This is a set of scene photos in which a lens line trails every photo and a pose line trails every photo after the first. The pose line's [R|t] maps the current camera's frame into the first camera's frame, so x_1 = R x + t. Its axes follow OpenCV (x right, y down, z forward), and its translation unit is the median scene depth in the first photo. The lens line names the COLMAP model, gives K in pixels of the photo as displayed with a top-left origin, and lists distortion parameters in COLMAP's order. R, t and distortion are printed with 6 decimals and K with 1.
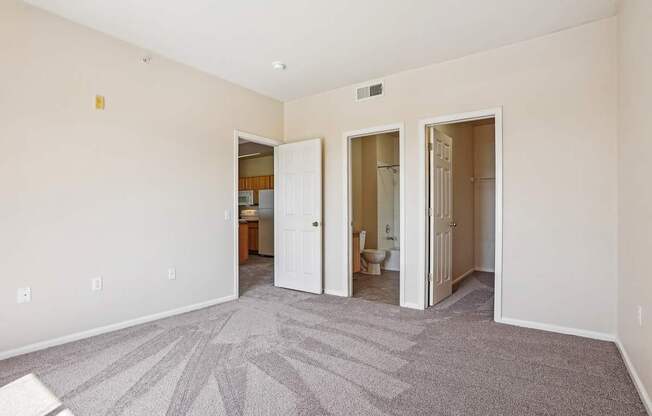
lens RADIAL K [[335.0, 0, 325.4], [0, 335.0, 212.5], [0, 0, 1]] dist [-0.084342, 0.026666]
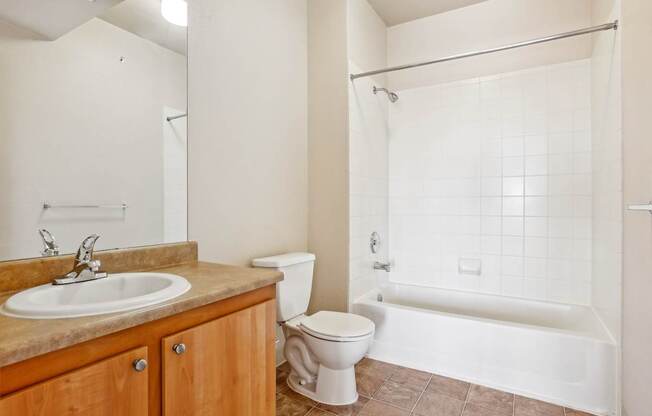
lens RADIAL K [[335.0, 0, 325.4], [0, 335.0, 212.5], [0, 0, 1]] dist [-0.084342, 0.026666]
pose [[0.997192, -0.003346, 0.074815, 0.104950], [0.002684, 0.999956, 0.008941, 0.009520], [-0.074841, -0.008715, 0.997157, 0.648284]]
